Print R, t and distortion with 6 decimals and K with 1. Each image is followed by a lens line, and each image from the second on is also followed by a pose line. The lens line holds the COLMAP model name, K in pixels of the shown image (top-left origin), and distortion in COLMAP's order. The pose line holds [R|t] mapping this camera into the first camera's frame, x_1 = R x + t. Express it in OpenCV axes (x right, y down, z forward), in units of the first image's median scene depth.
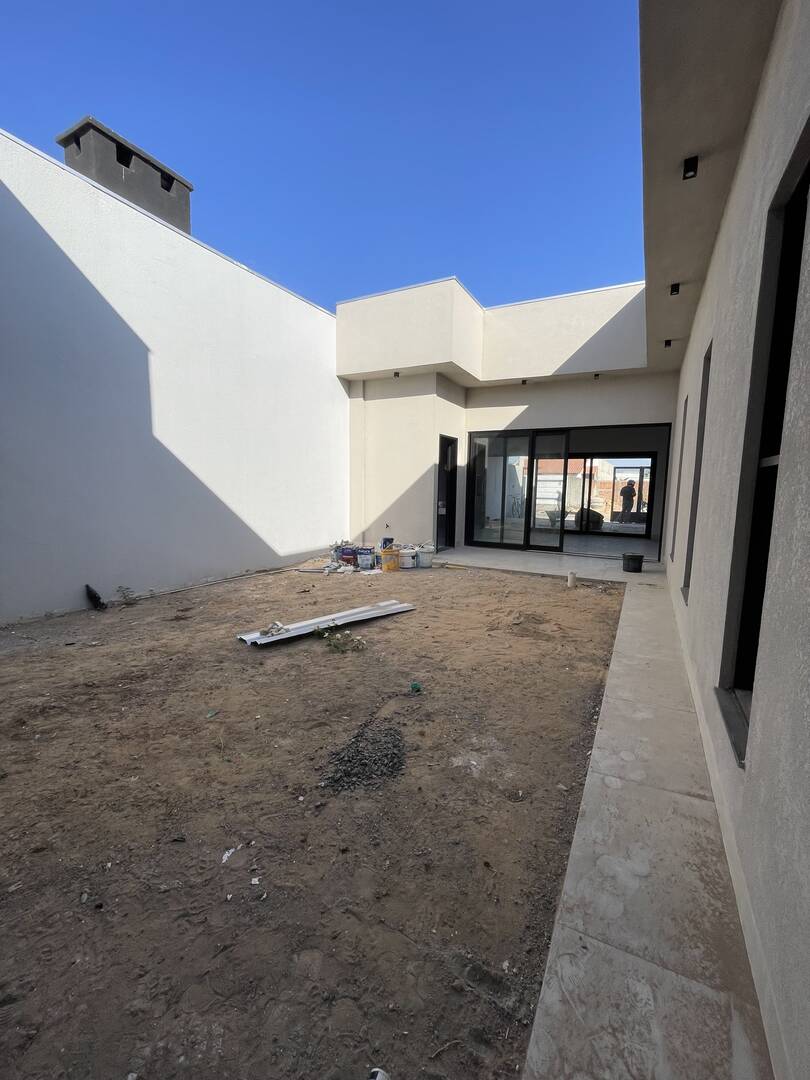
lens RADIAL K [[436.5, 0, 408.0], [0, 436.5, 537.5], [0, 0, 1]] dist [-0.002626, 0.000315]
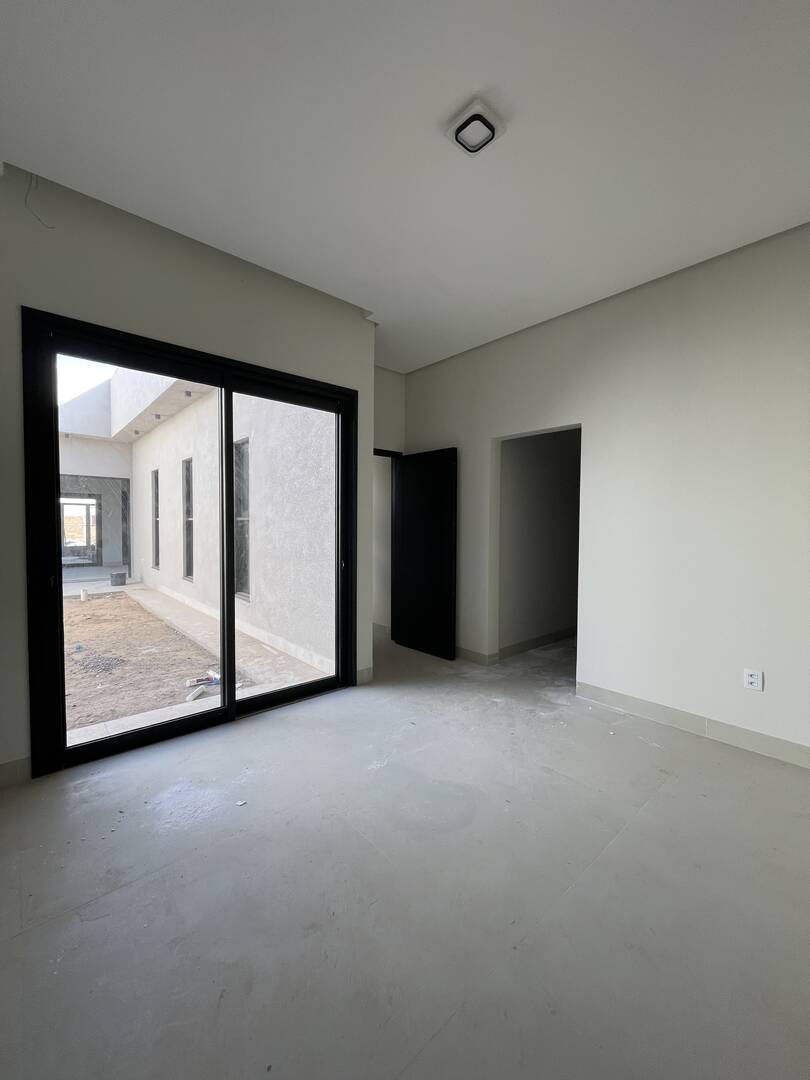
lens RADIAL K [[436.5, 0, 408.0], [0, 436.5, 537.5], [0, 0, 1]] dist [-0.002626, 0.000315]
pose [[0.348831, -0.044146, 0.936145, -0.622625], [0.112718, 0.993615, 0.004855, 0.038421], [-0.930382, 0.103827, 0.351580, -0.445587]]
